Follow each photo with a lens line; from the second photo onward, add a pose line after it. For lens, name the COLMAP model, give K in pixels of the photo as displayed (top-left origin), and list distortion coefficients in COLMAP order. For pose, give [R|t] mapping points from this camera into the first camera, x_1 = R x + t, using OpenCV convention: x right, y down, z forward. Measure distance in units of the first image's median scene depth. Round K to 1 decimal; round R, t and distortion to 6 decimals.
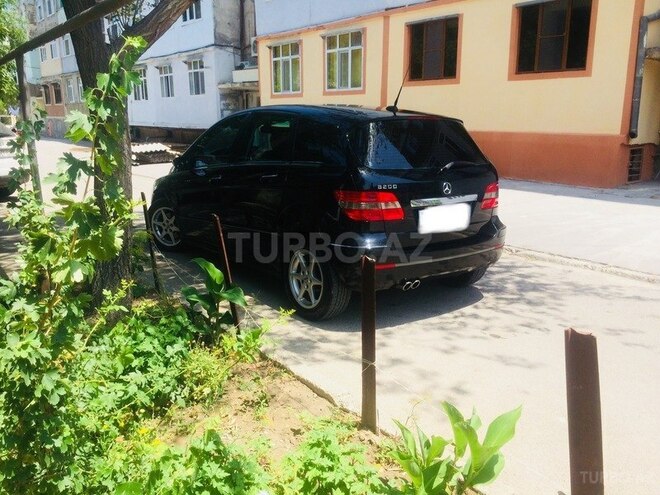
lens RADIAL K [[568.7, 0, 330.0], [0, 568.7, 247.5], [0, 0, 1]] dist [0.072328, -0.122363]
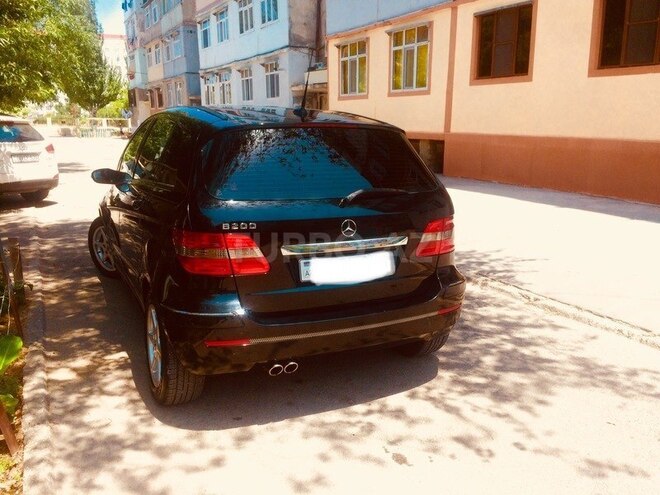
lens RADIAL K [[568.7, 0, 330.0], [0, 568.7, 247.5], [0, 0, 1]] dist [0.072328, -0.122363]
pose [[0.982323, 0.040679, -0.182718, 0.104573], [-0.041506, 0.999138, -0.000705, -0.026809], [0.182532, 0.008277, 0.983165, 0.112033]]
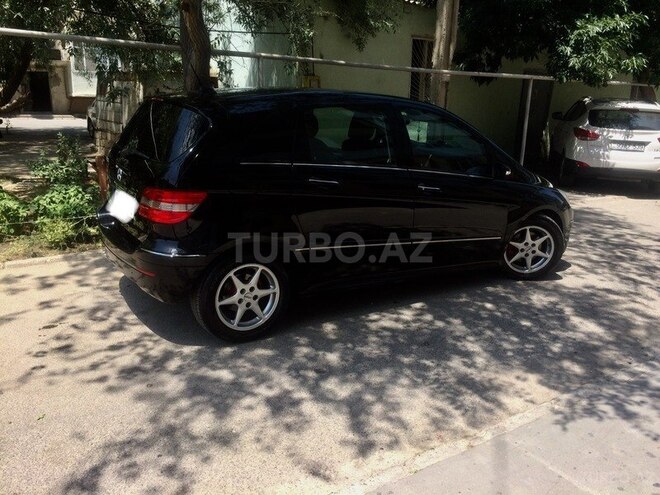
lens RADIAL K [[568.7, 0, 330.0], [0, 568.7, 247.5], [0, 0, 1]] dist [0.072328, -0.122363]
pose [[-0.054156, 0.260837, -0.963863, 0.373889], [-0.260166, 0.928253, 0.265818, -0.110583], [0.964044, 0.265161, 0.017590, 0.454262]]
